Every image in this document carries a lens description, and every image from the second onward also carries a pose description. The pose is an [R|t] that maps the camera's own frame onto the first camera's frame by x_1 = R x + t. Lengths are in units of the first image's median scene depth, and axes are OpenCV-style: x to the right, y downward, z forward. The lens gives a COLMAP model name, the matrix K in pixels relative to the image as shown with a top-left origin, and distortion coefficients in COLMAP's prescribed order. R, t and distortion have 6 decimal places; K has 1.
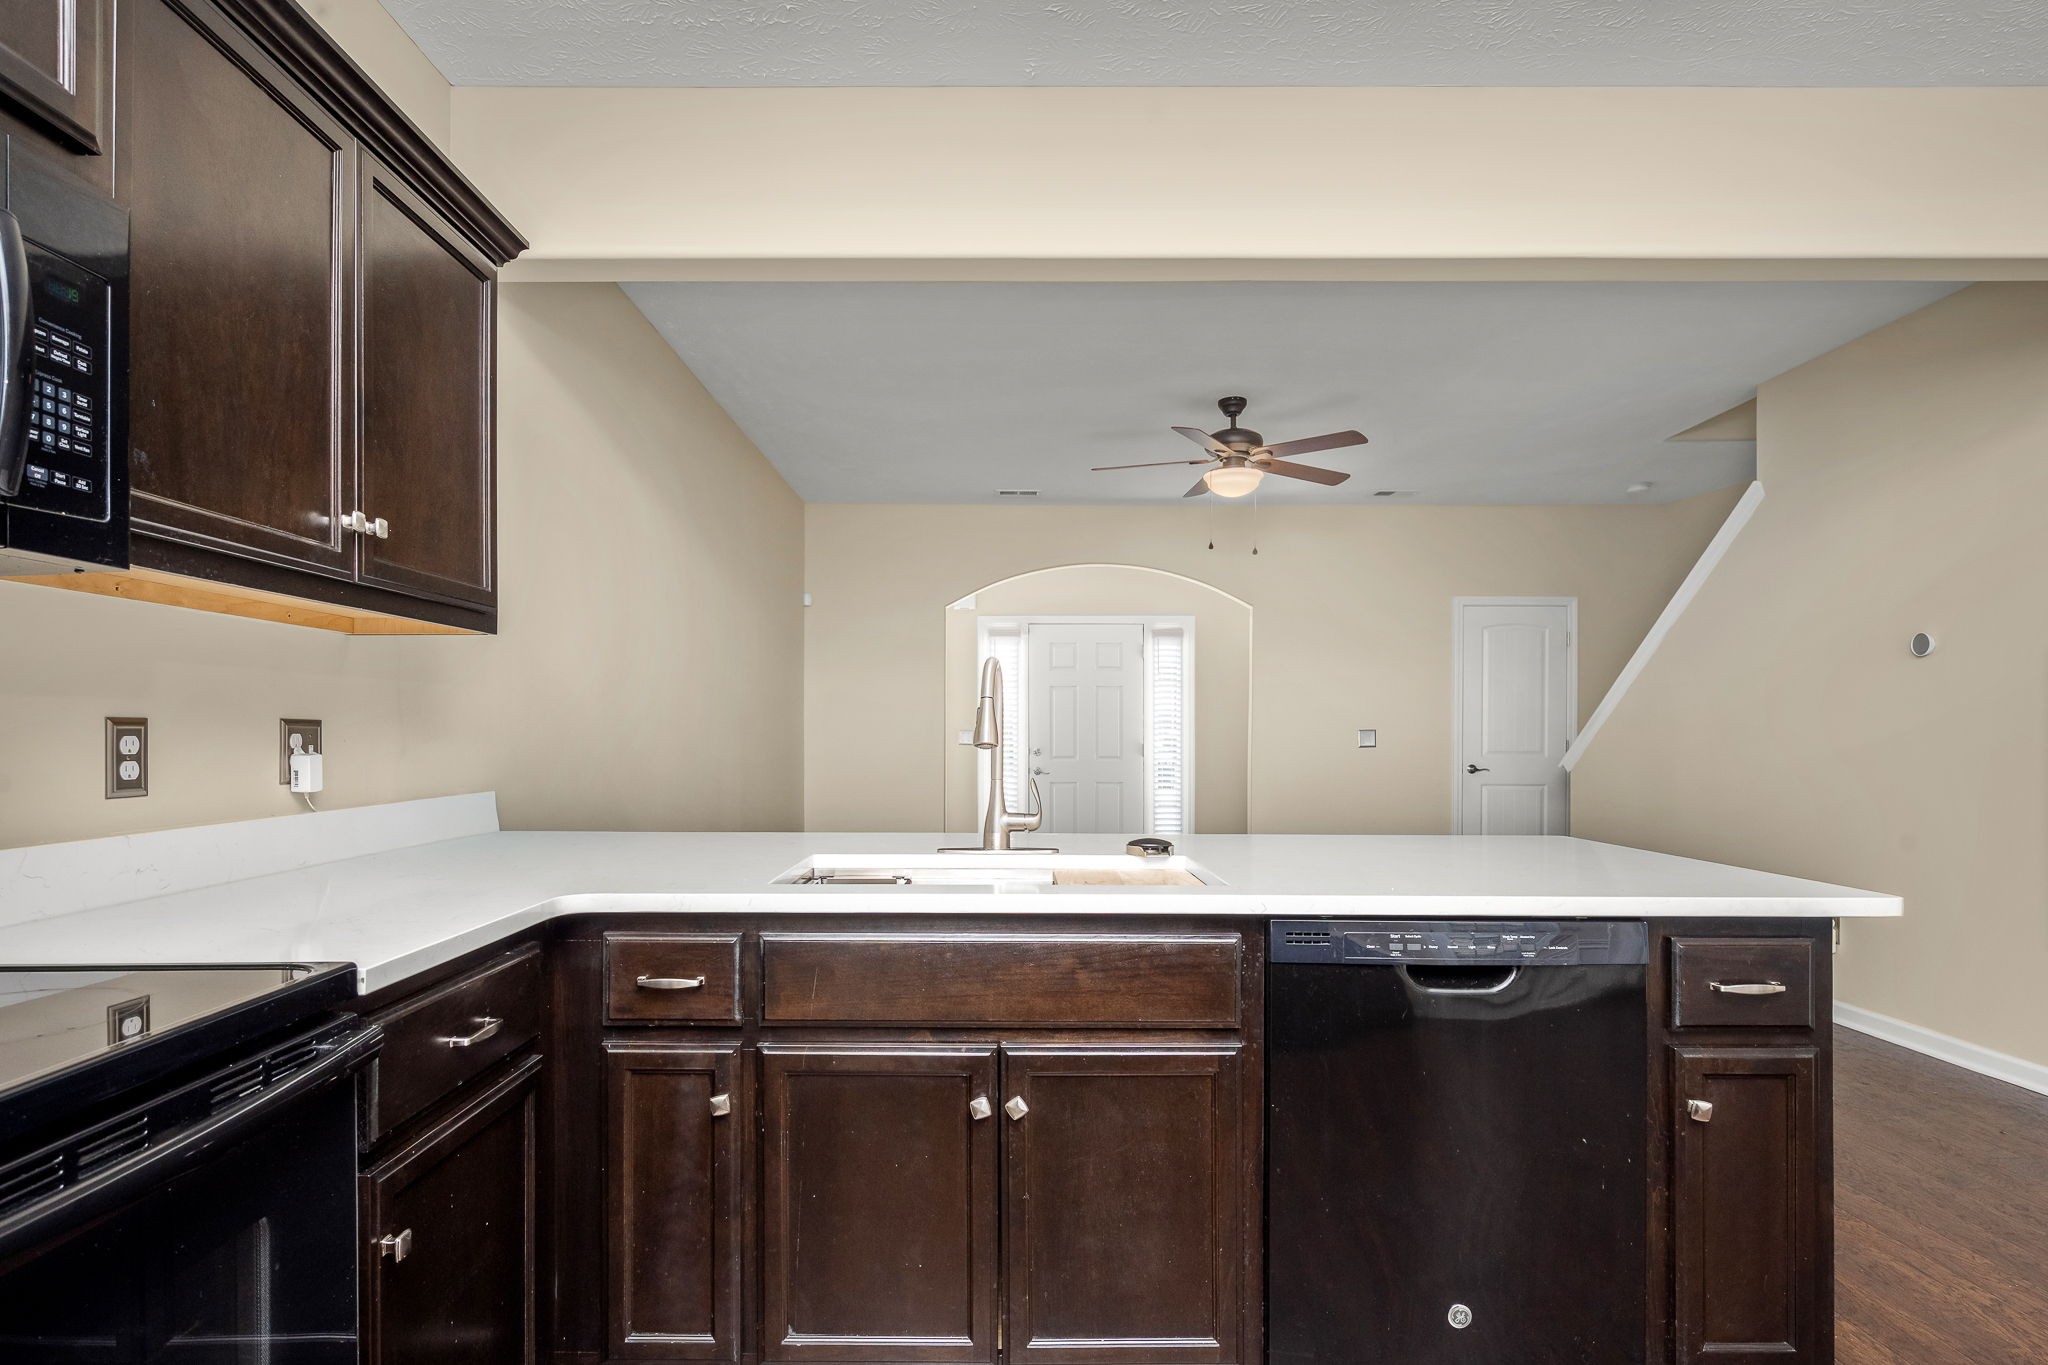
lens RADIAL K [[1109.9, 0, 998.7], [0, 1109.9, 726.7], [0, 0, 1]] dist [0.000007, -0.000184]
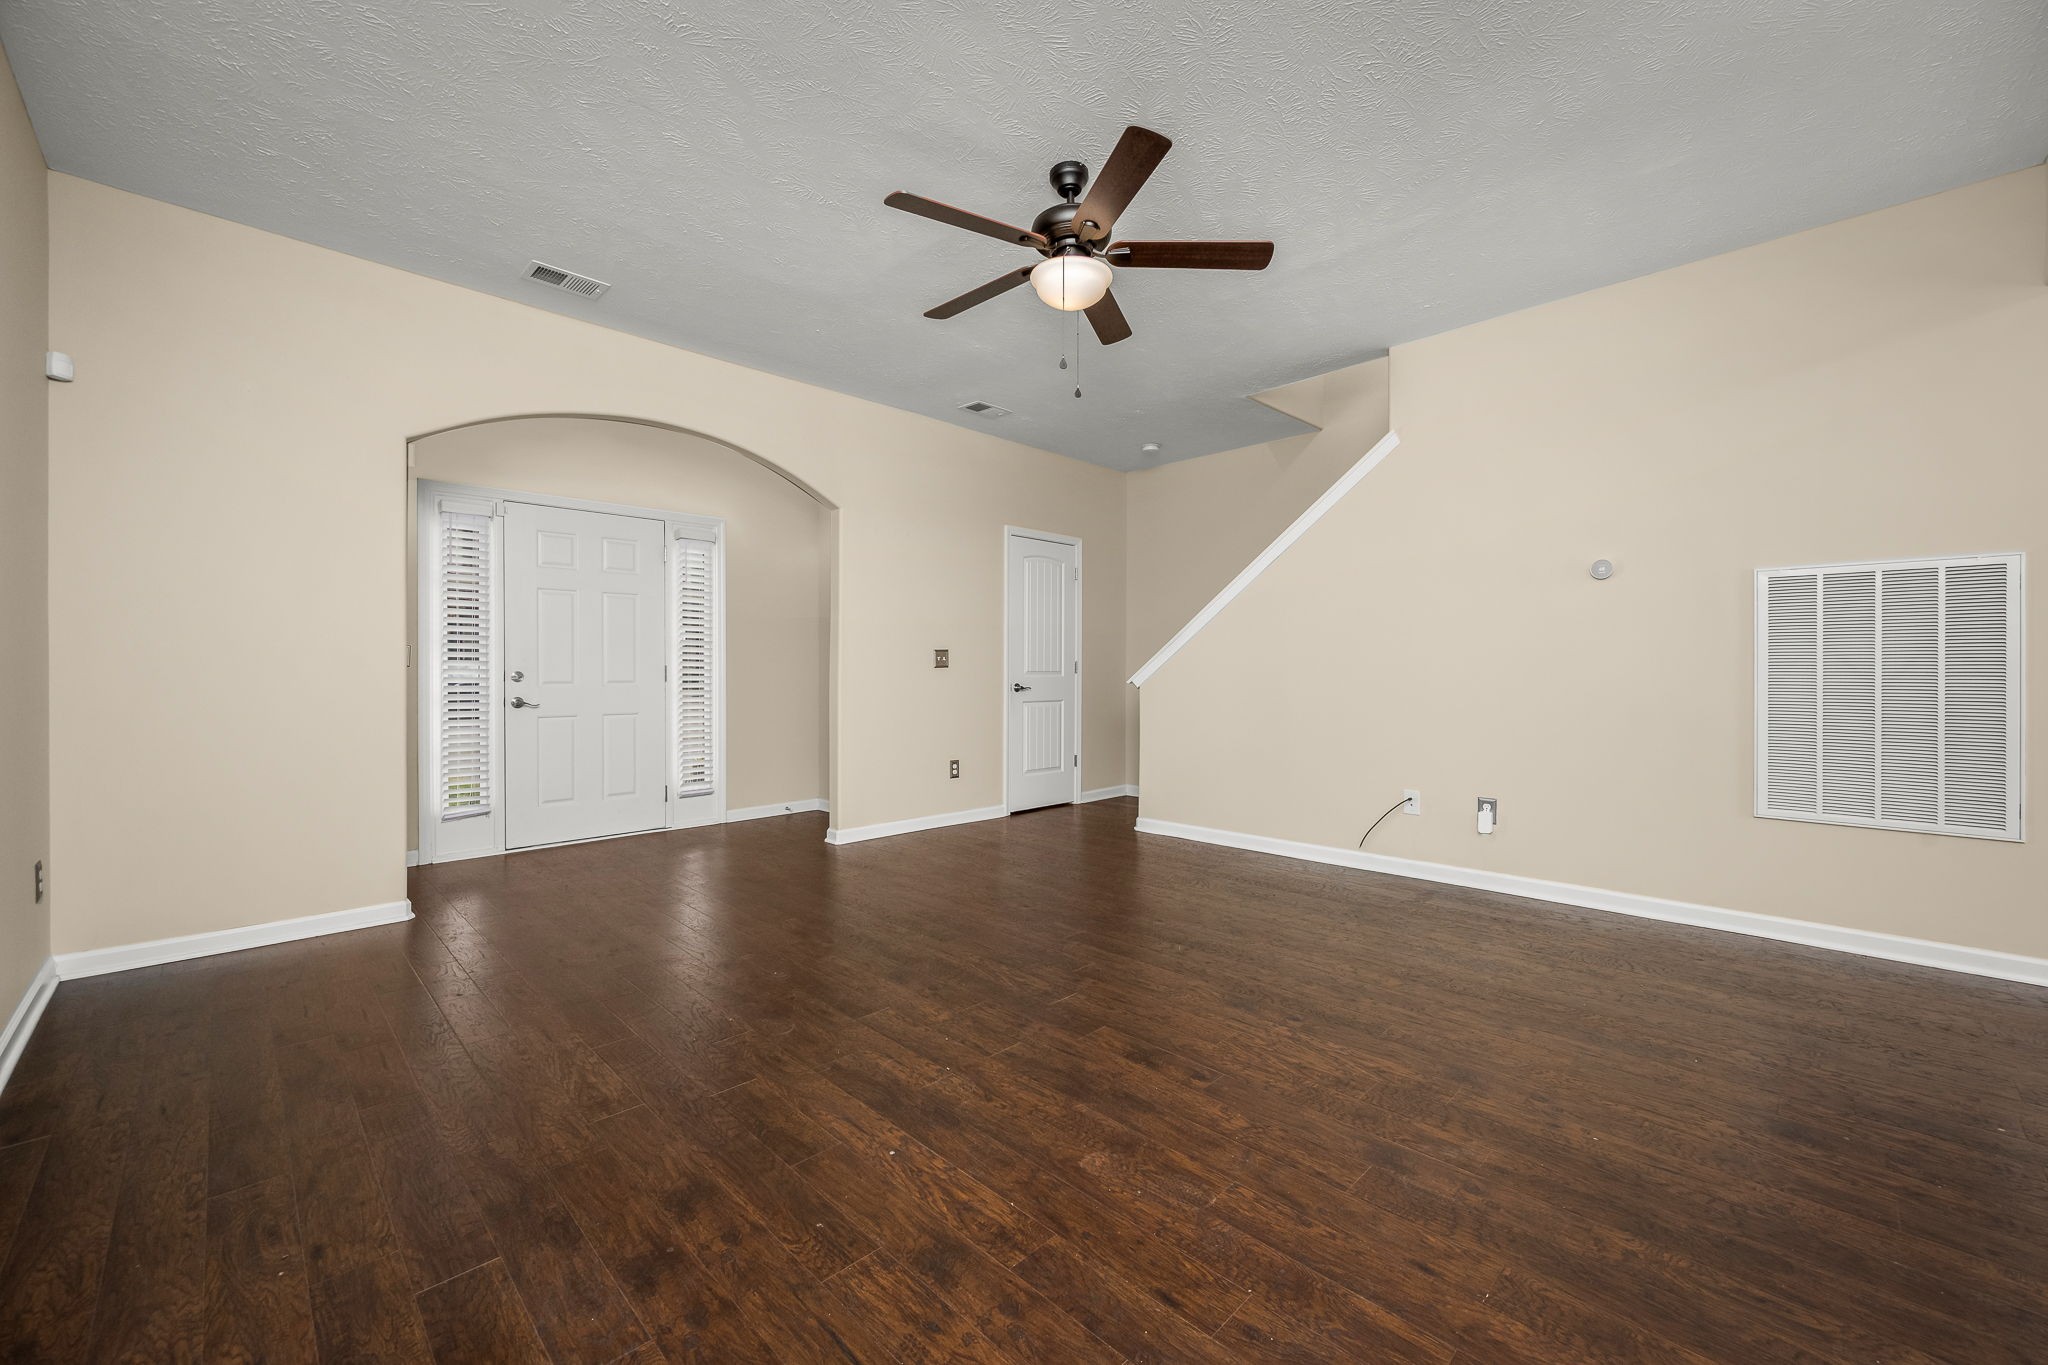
lens RADIAL K [[814.2, 0, 1019.8], [0, 814.2, 671.1], [0, 0, 1]] dist [0.000279, 0.000620]
pose [[0.713449, -0.001037, 0.700707, -0.121280], [-0.003004, 0.999985, 0.004538, 0.018400], [-0.700701, -0.005343, 0.713435, 0.440687]]
